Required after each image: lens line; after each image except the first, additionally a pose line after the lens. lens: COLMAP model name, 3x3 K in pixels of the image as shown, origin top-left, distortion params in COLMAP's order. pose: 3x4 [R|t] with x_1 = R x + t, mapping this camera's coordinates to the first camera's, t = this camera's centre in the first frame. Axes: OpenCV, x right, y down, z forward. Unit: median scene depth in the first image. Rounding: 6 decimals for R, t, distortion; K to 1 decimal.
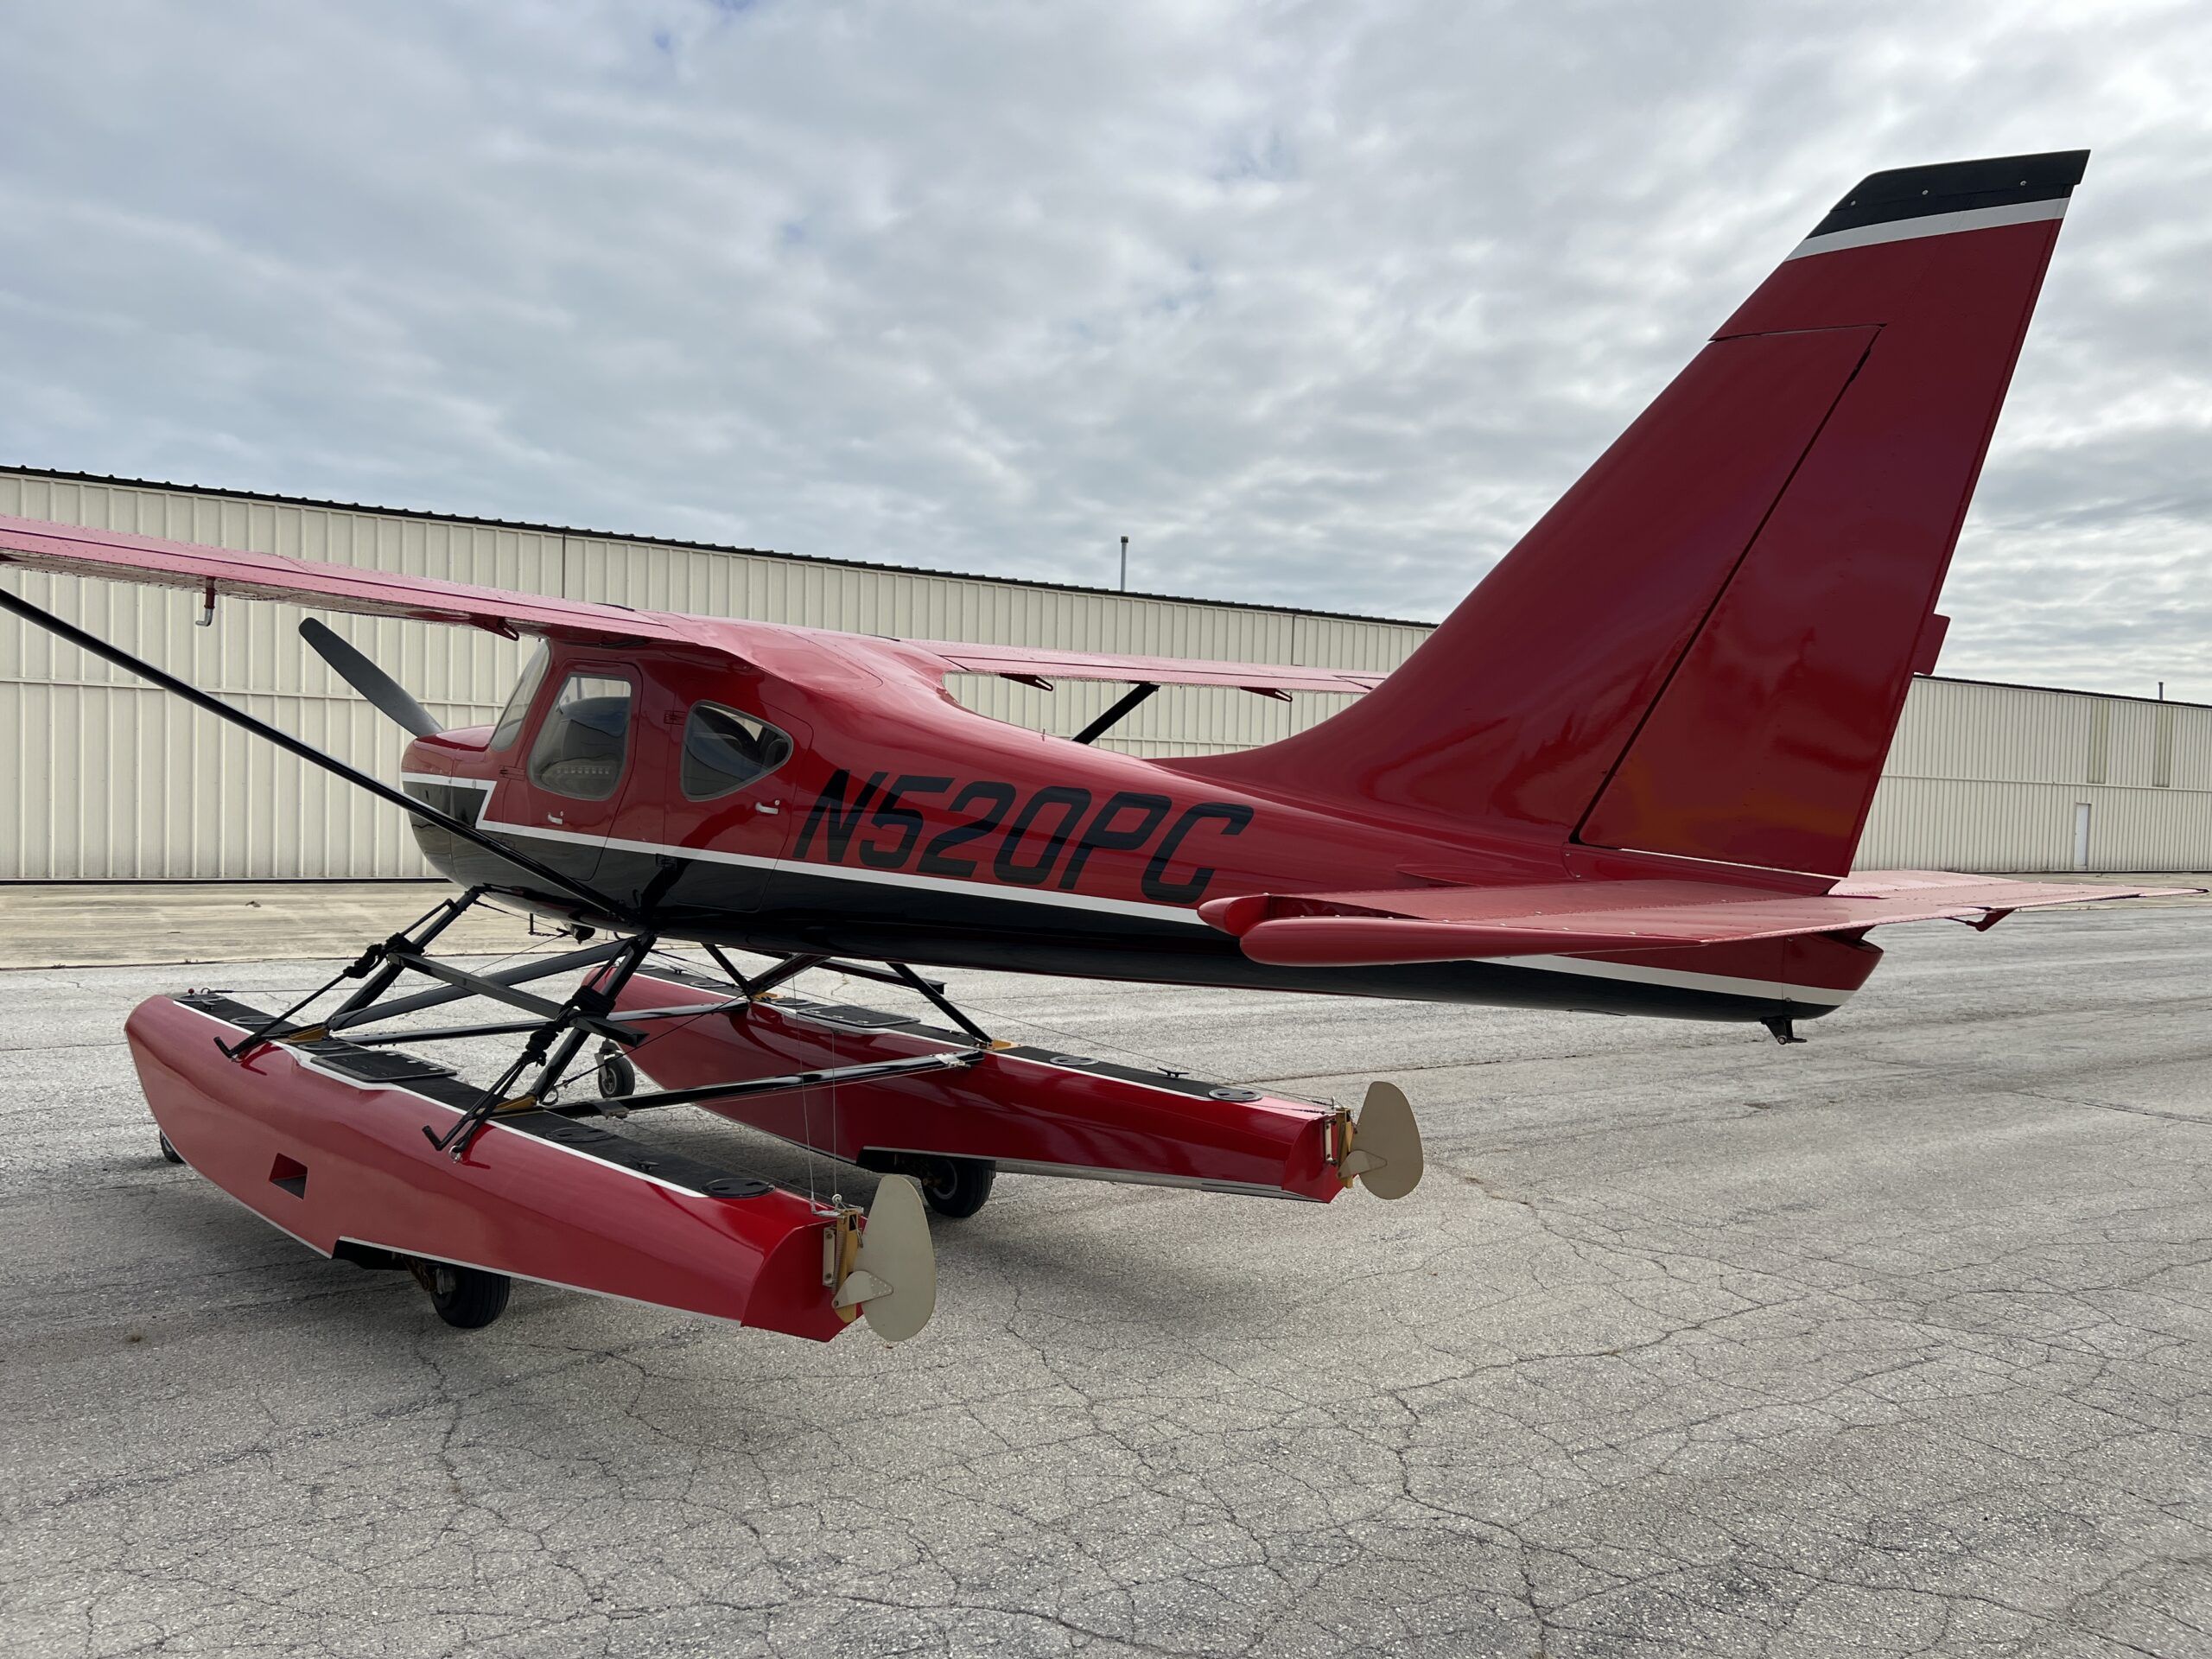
lens RADIAL K [[1664.8, 0, 1131.7], [0, 1664.8, 856.3], [0, 0, 1]] dist [0.054189, -0.064495]
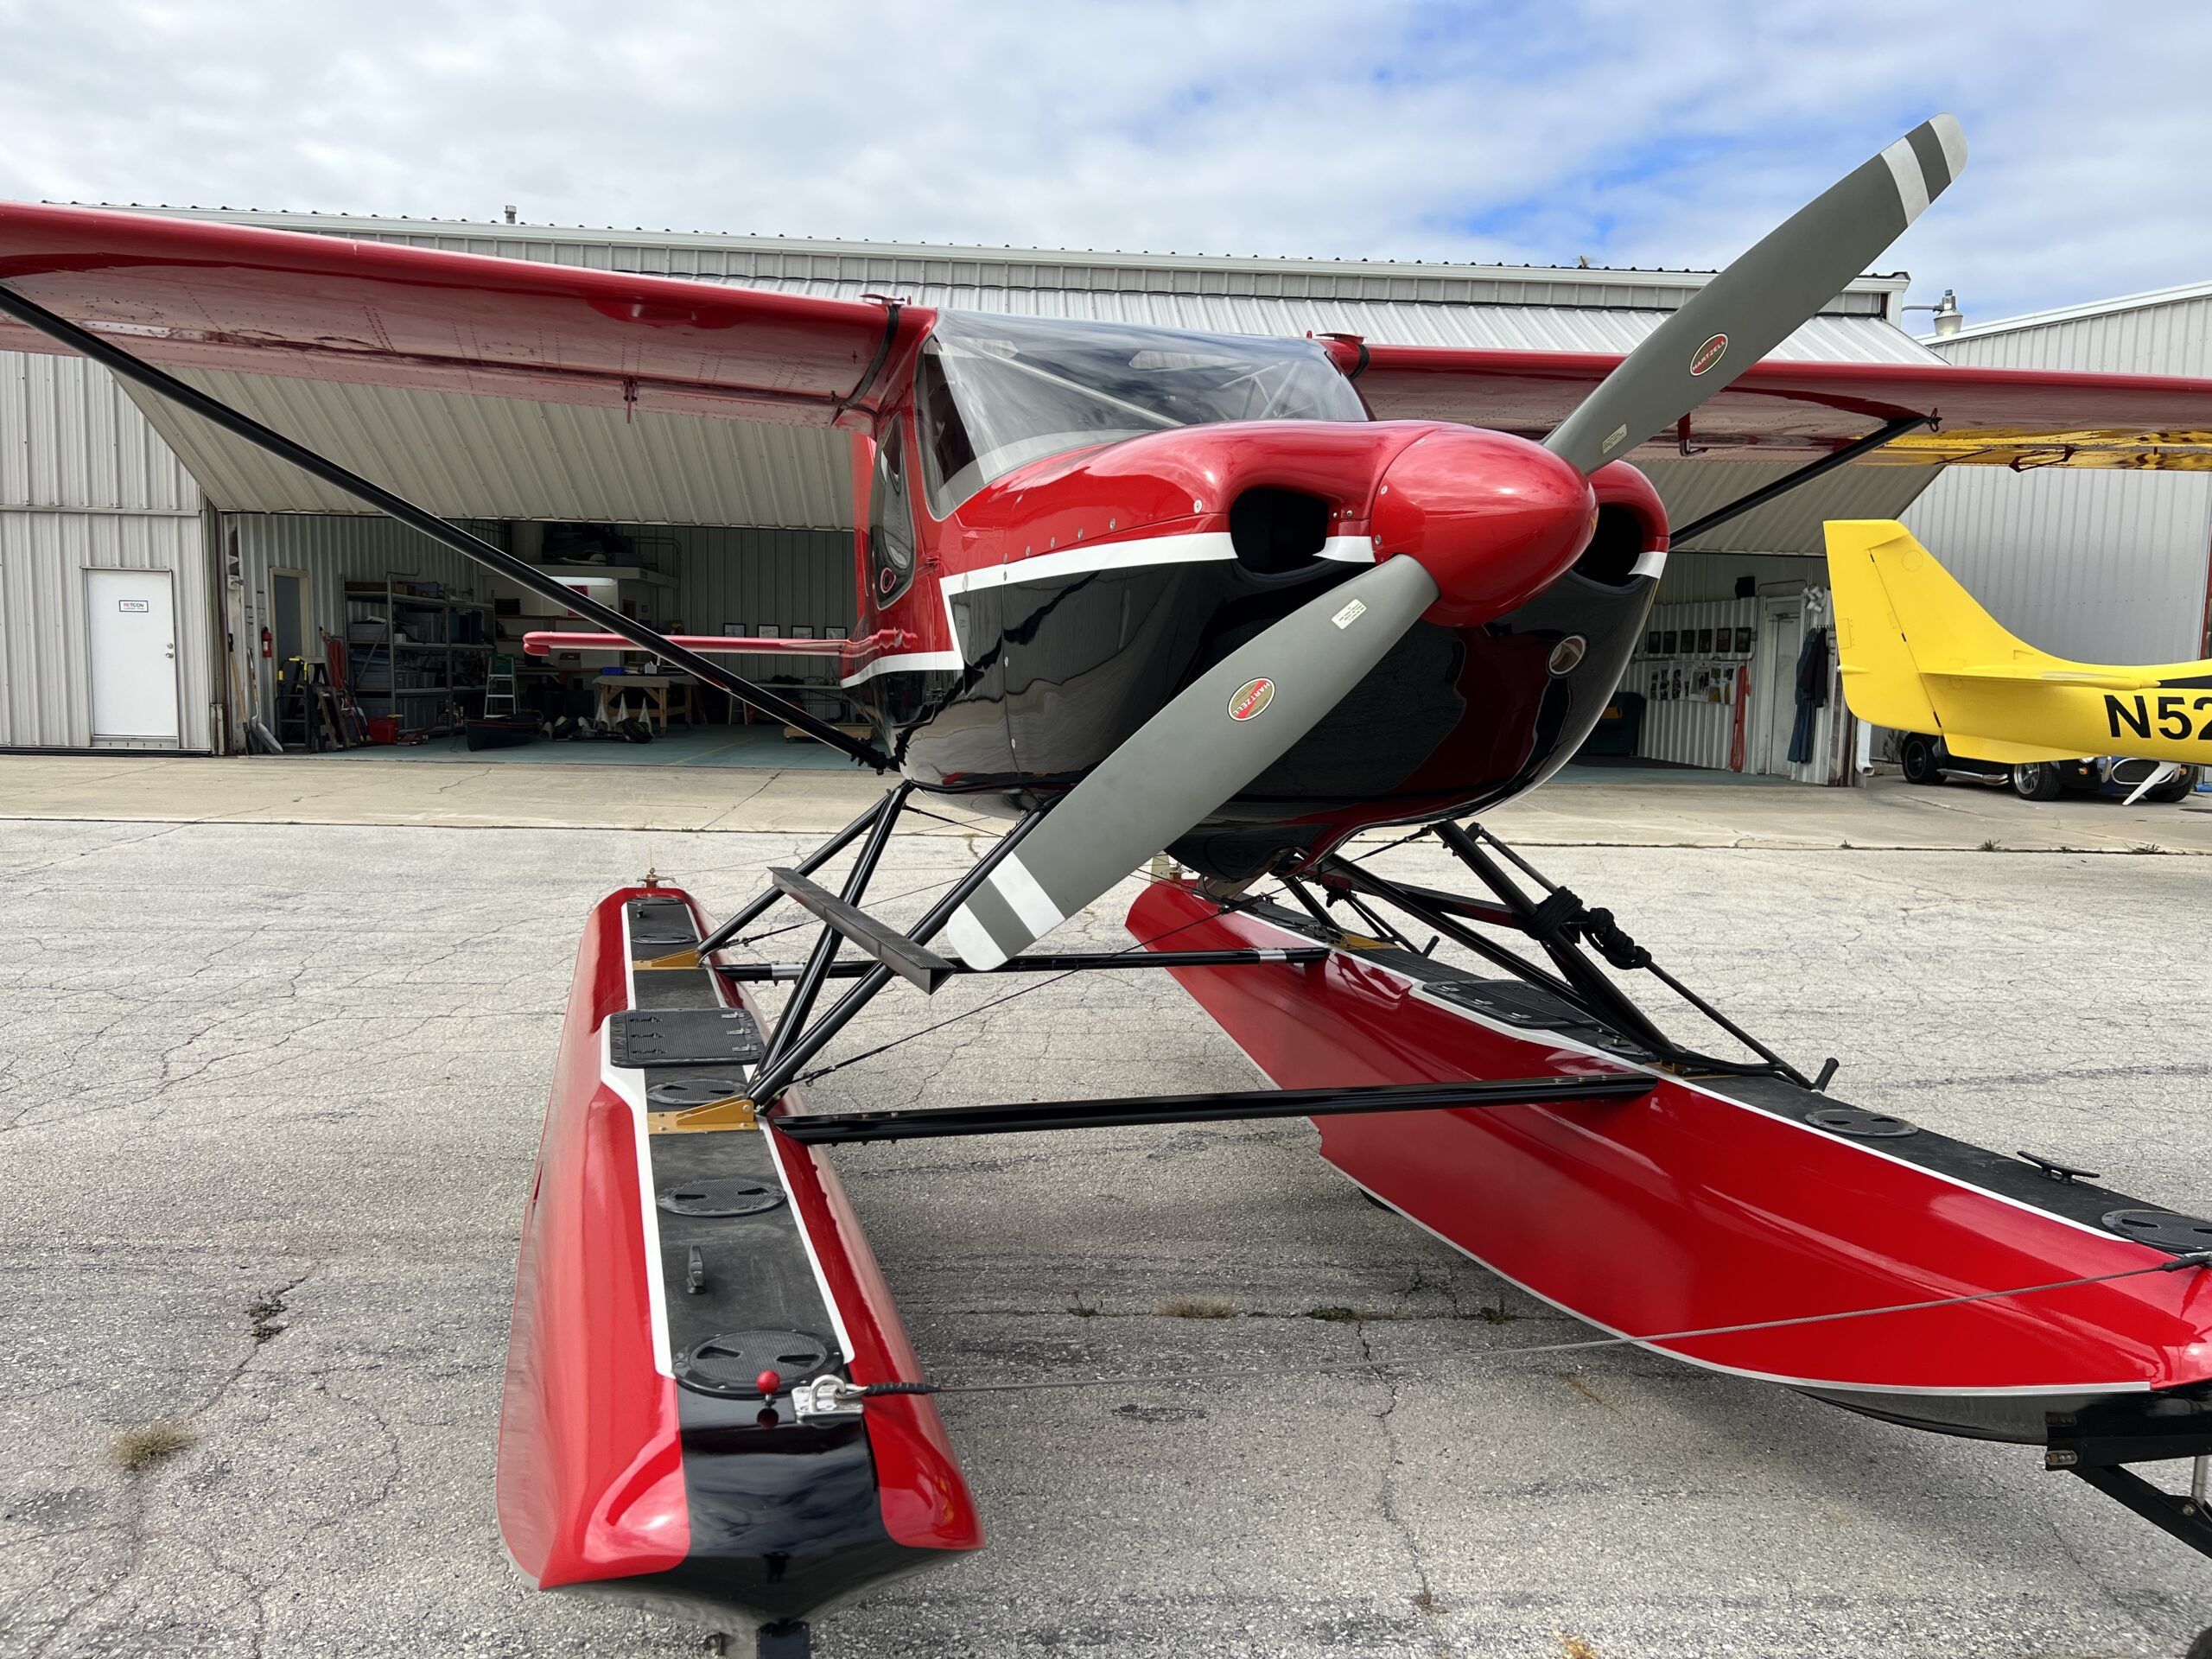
lens RADIAL K [[1664.8, 0, 1106.1], [0, 1664.8, 816.8], [0, 0, 1]] dist [0.054189, -0.064495]
pose [[-0.864949, -0.098711, 0.492055, -0.627256], [-0.028996, 0.988657, 0.147364, -0.053719], [-0.501021, 0.113194, -0.858001, 1.670695]]
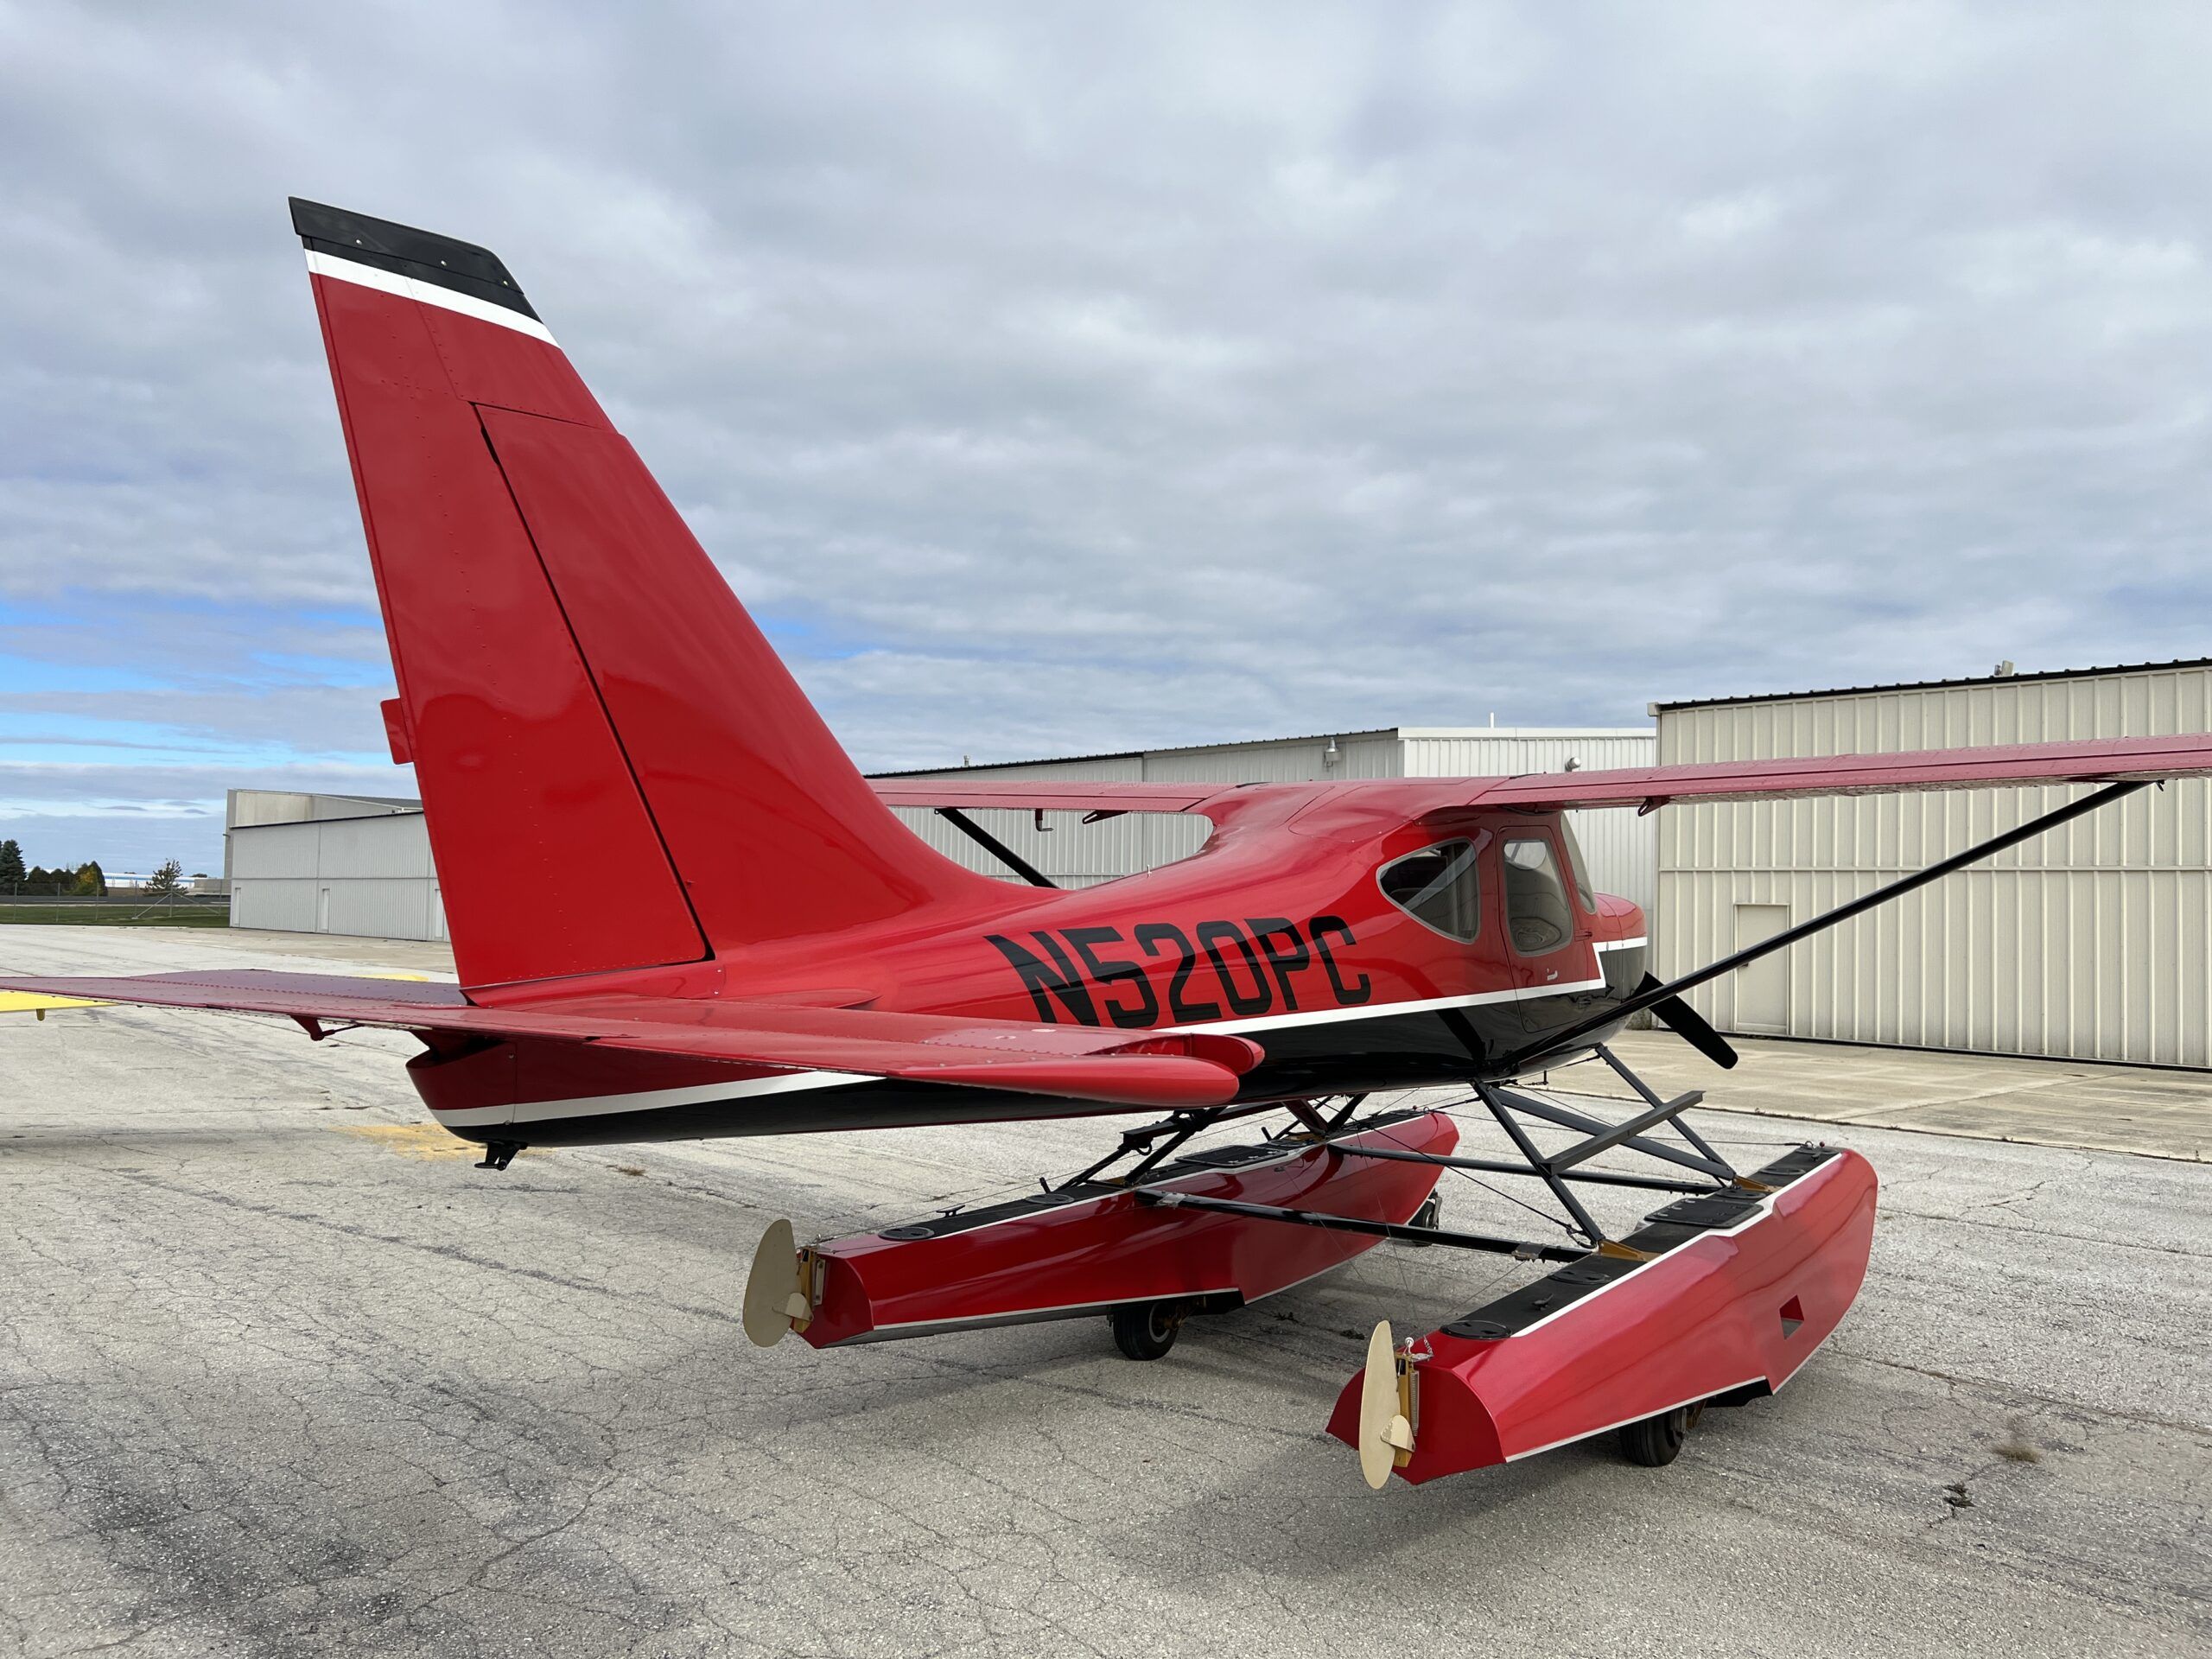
lens RADIAL K [[1664.8, 0, 1106.2], [0, 1664.8, 849.6], [0, 0, 1]] dist [0.054189, -0.064495]
pose [[0.144319, -0.065498, -0.987361, 0.797796], [-0.057410, 0.995572, -0.074434, -0.007867], [0.987864, 0.067427, 0.139919, 0.699481]]
